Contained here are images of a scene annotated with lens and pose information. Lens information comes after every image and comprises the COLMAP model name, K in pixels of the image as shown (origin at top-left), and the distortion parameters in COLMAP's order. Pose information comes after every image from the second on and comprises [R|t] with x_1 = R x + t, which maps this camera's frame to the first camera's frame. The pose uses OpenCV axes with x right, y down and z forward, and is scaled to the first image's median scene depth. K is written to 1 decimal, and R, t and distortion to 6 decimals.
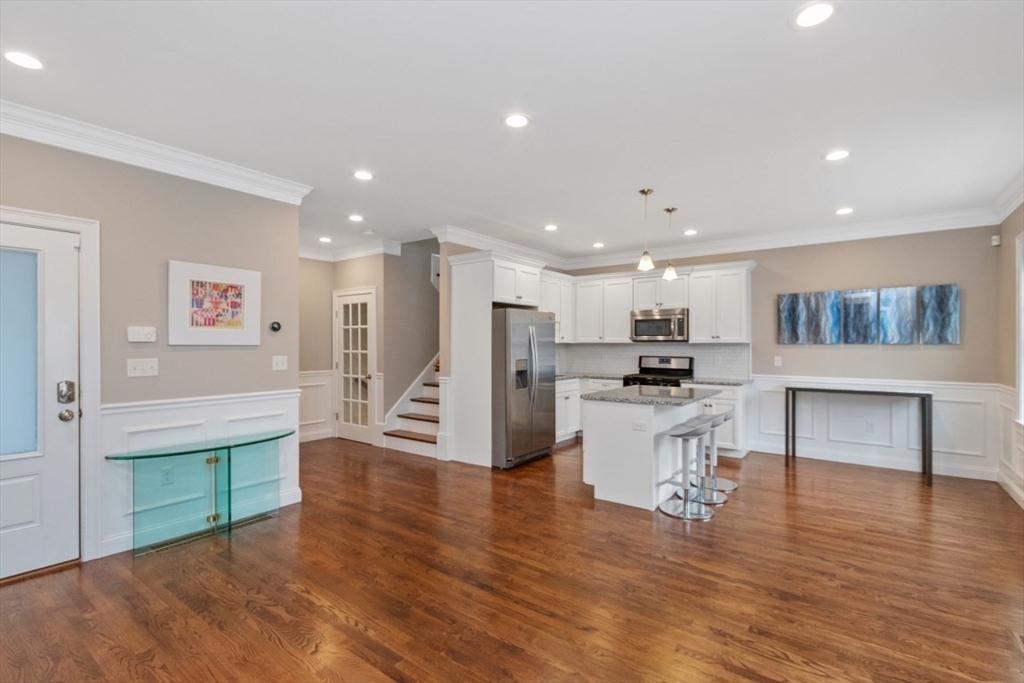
lens RADIAL K [[484.0, 0, 512.0], [0, 484.0, 344.6], [0, 0, 1]] dist [0.006253, -0.002231]
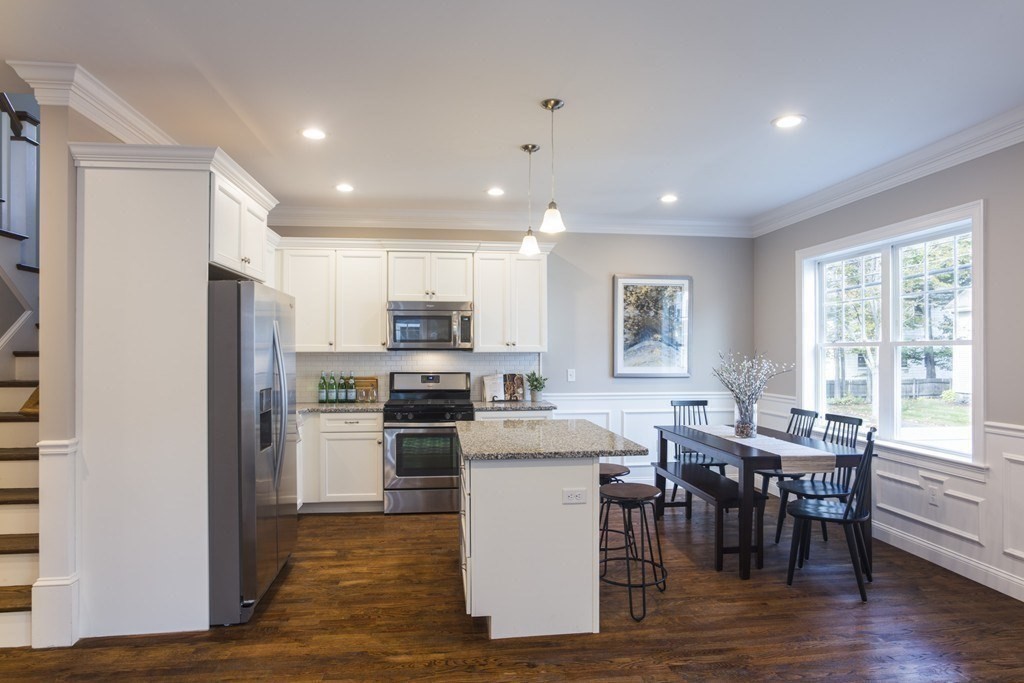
lens RADIAL K [[601.8, 0, 514.2], [0, 601.8, 345.7], [0, 0, 1]] dist [-0.015328, -0.002264]
pose [[0.719575, 0.006482, 0.694384, -0.201517], [0.002497, 0.999926, -0.011921, -0.002602], [-0.694410, 0.010312, 0.719506, 0.358150]]
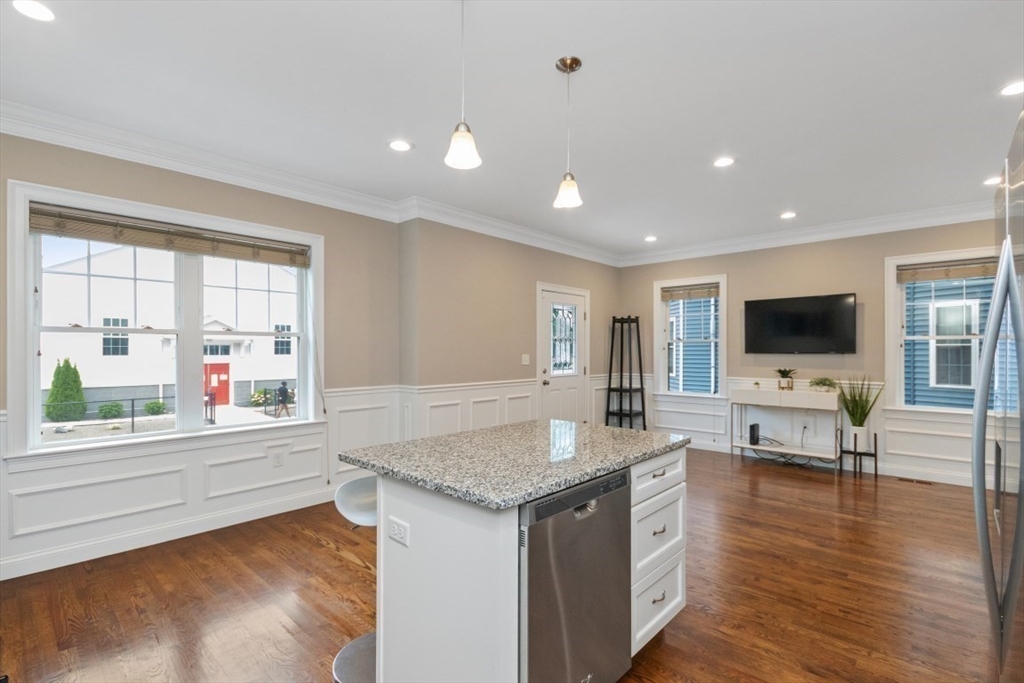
lens RADIAL K [[484.0, 0, 511.4], [0, 484.0, 349.0], [0, 0, 1]] dist [0.006253, -0.002231]
pose [[-0.995766, 0.002052, 0.091903, 0.206226], [0.002196, 0.999997, 0.001467, 0.007340], [-0.091900, 0.001662, -0.995767, 1.120567]]
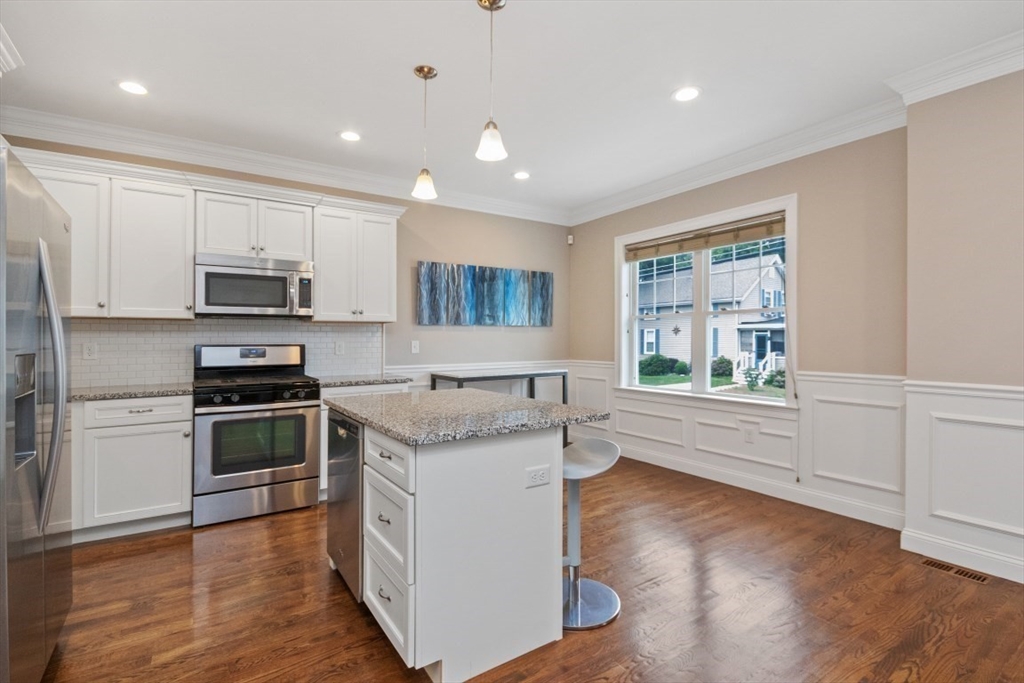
lens RADIAL K [[484.0, 0, 528.3], [0, 484.0, 331.8], [0, 0, 1]] dist [0.006253, -0.002231]
pose [[0.314989, 0.011947, 0.949020, -0.131704], [0.009095, 0.999837, -0.015606, 0.023713], [-0.949052, 0.013547, 0.314829, 0.583270]]
